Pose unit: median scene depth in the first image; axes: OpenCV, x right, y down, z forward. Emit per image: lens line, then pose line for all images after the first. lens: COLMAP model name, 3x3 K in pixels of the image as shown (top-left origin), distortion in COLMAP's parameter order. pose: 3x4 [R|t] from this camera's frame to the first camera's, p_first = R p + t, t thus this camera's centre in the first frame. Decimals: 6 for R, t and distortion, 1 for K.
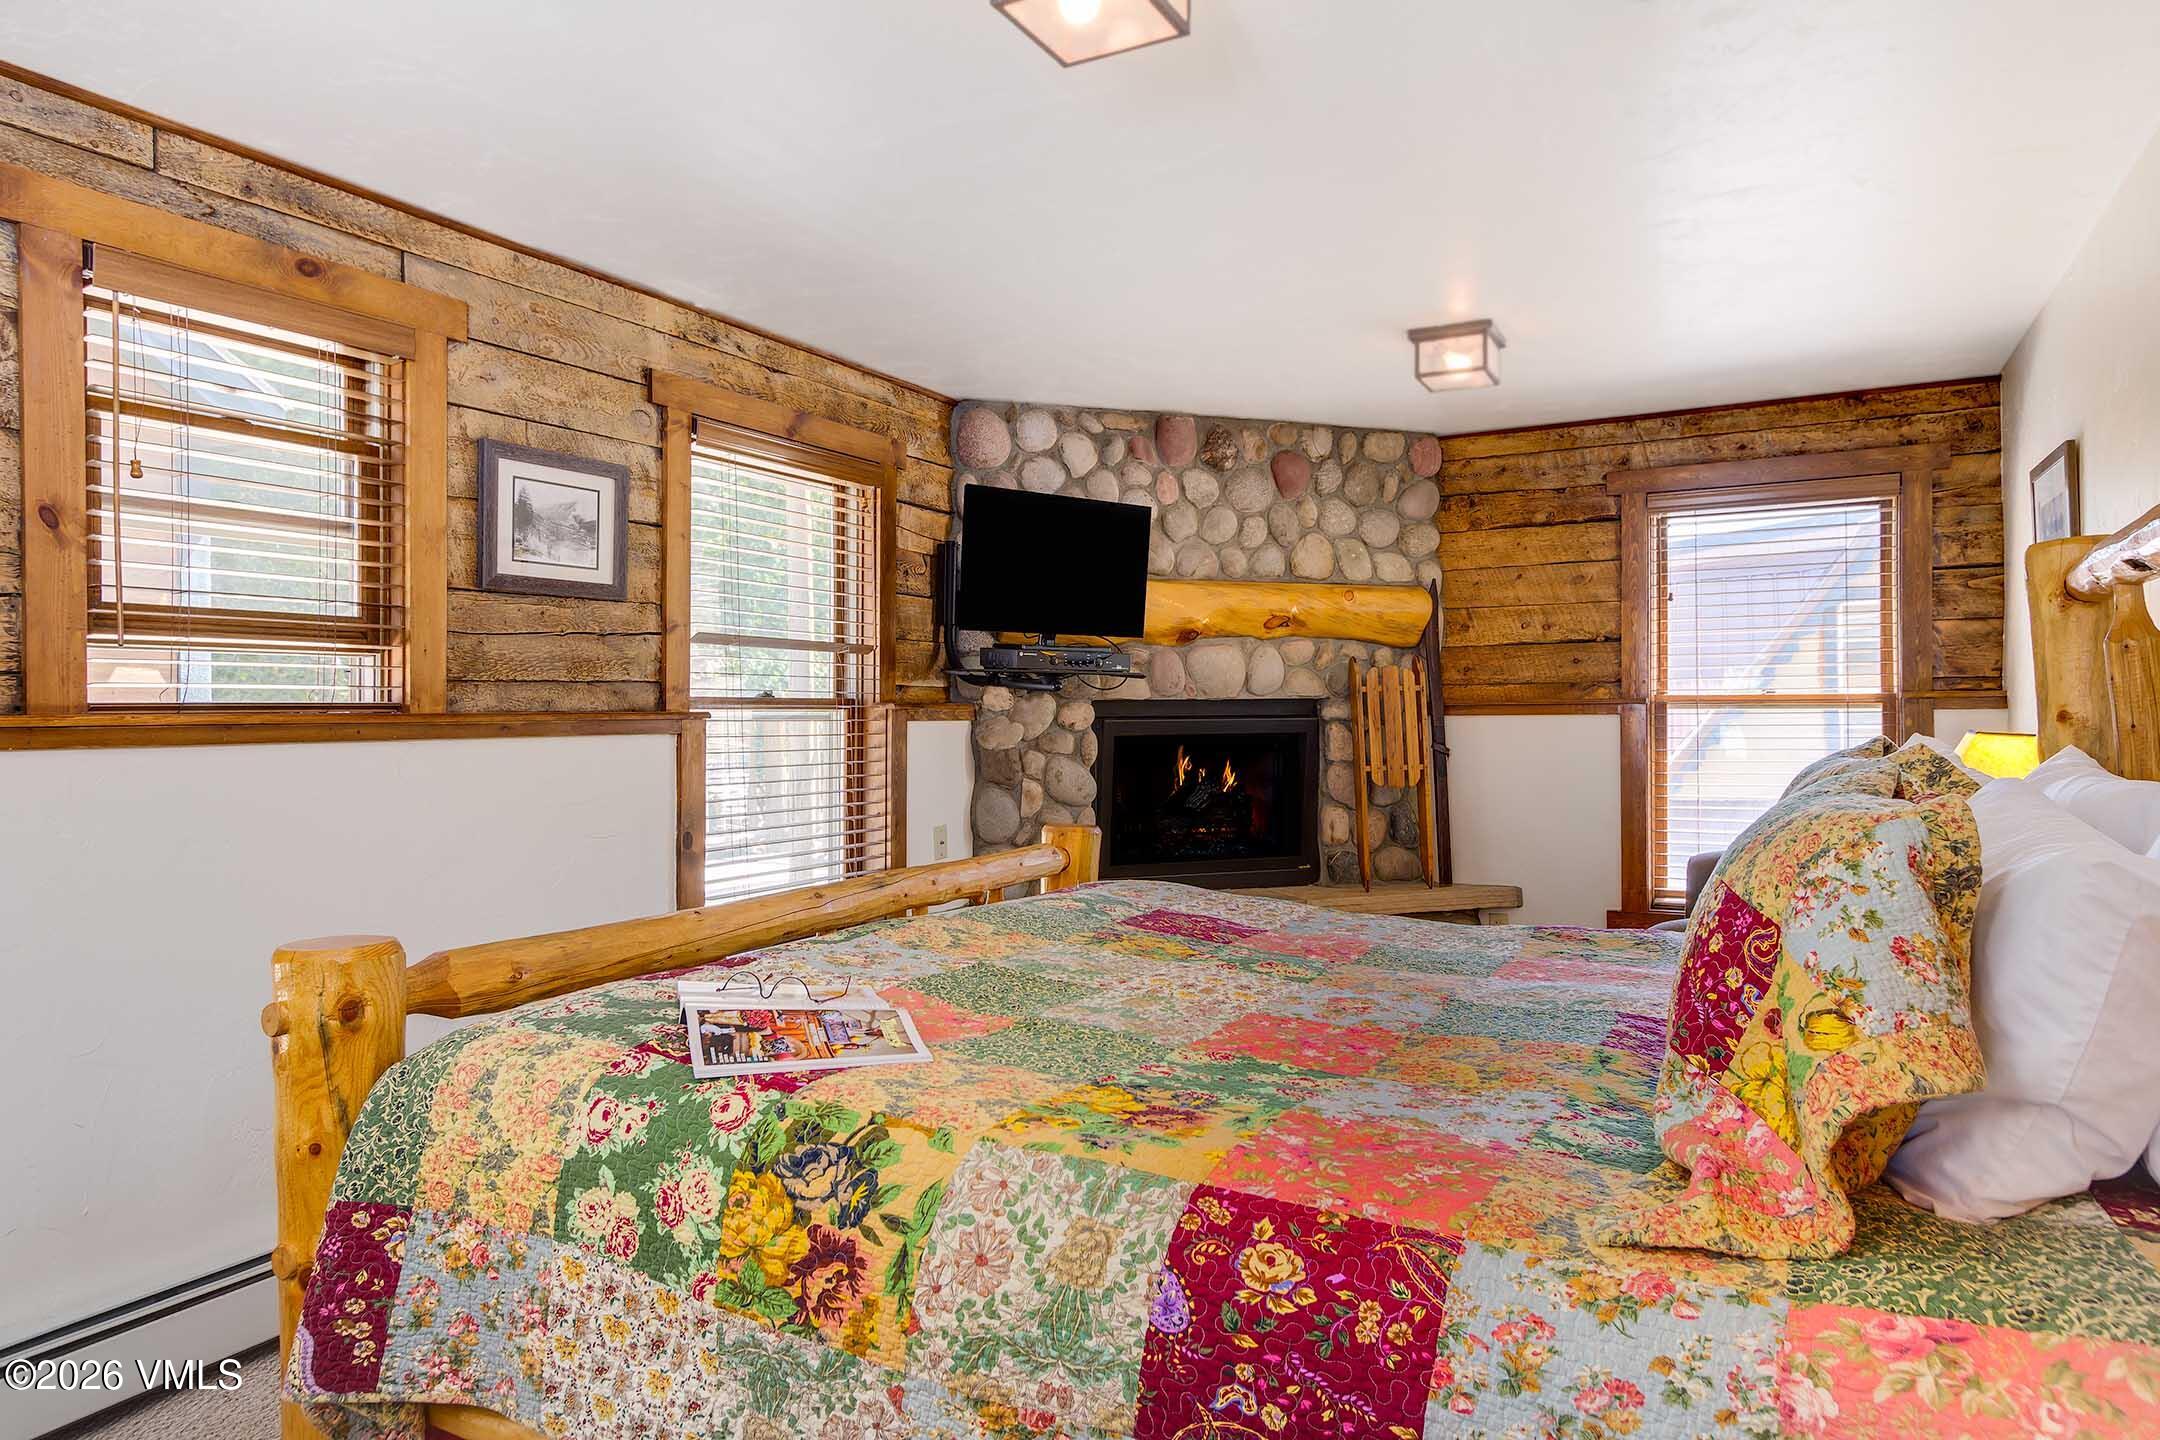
lens RADIAL K [[1343.1, 0, 1083.3], [0, 1343.1, 724.4], [0, 0, 1]] dist [0.009993, -0.000157]
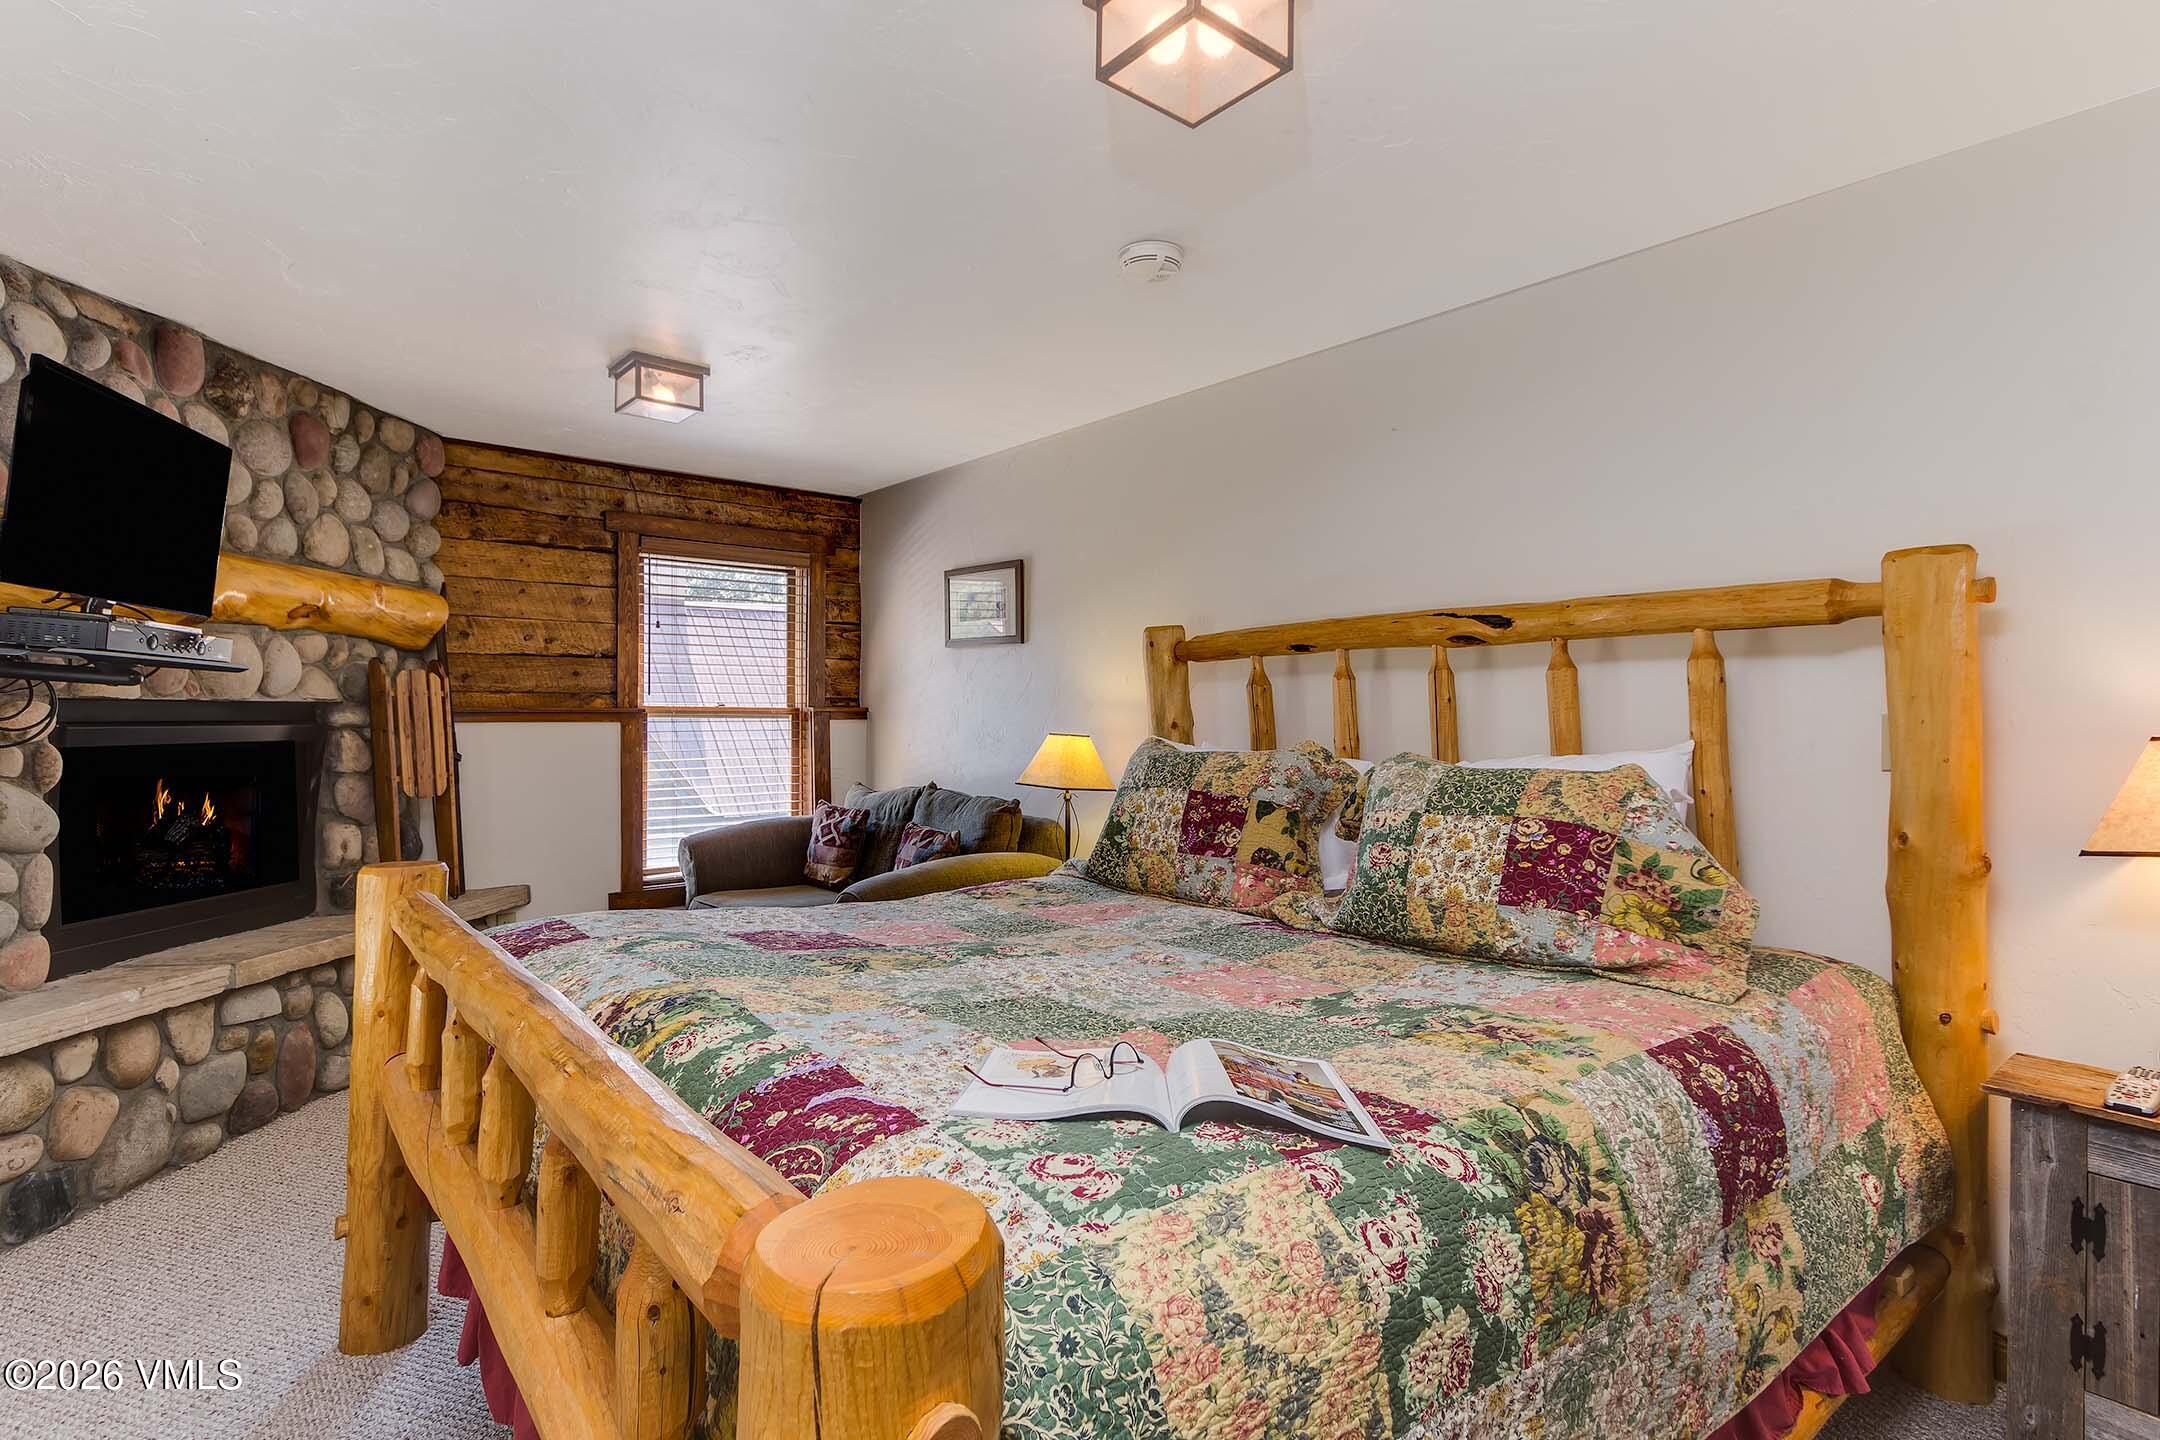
lens RADIAL K [[1072.4, 0, 1083.6], [0, 1072.4, 710.8], [0, 0, 1]] dist [0.020329, -0.000237]
pose [[0.366878, 0.013976, 0.930164, -0.309280], [0.002077, 0.999872, -0.015842, -0.001506], [-0.930267, 0.007744, 0.366802, 0.287779]]
